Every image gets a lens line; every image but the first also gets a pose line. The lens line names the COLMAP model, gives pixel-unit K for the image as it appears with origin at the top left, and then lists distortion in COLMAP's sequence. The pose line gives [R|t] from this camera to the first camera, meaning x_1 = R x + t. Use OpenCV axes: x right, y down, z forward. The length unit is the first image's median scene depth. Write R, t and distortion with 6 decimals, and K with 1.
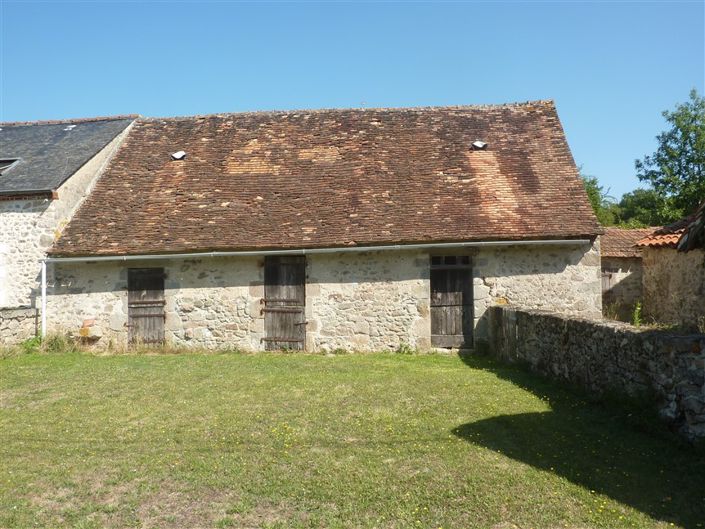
lens RADIAL K [[544.6, 0, 352.2], [0, 544.6, 265.5], [0, 0, 1]] dist [-0.002326, 0.000864]
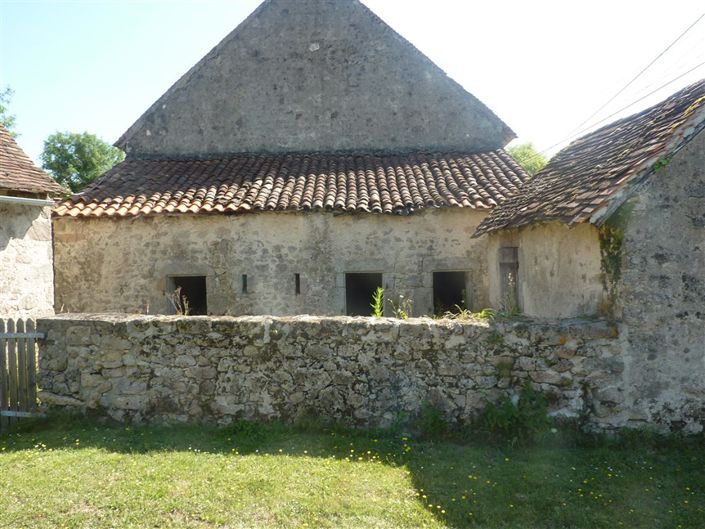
lens RADIAL K [[544.6, 0, 352.4], [0, 544.6, 264.3], [0, 0, 1]] dist [-0.002326, 0.000864]
pose [[0.170336, -0.016292, 0.985251, -0.141992], [-0.017229, 0.999661, 0.019509, 0.010118], [-0.985235, -0.020297, 0.169998, 0.518245]]
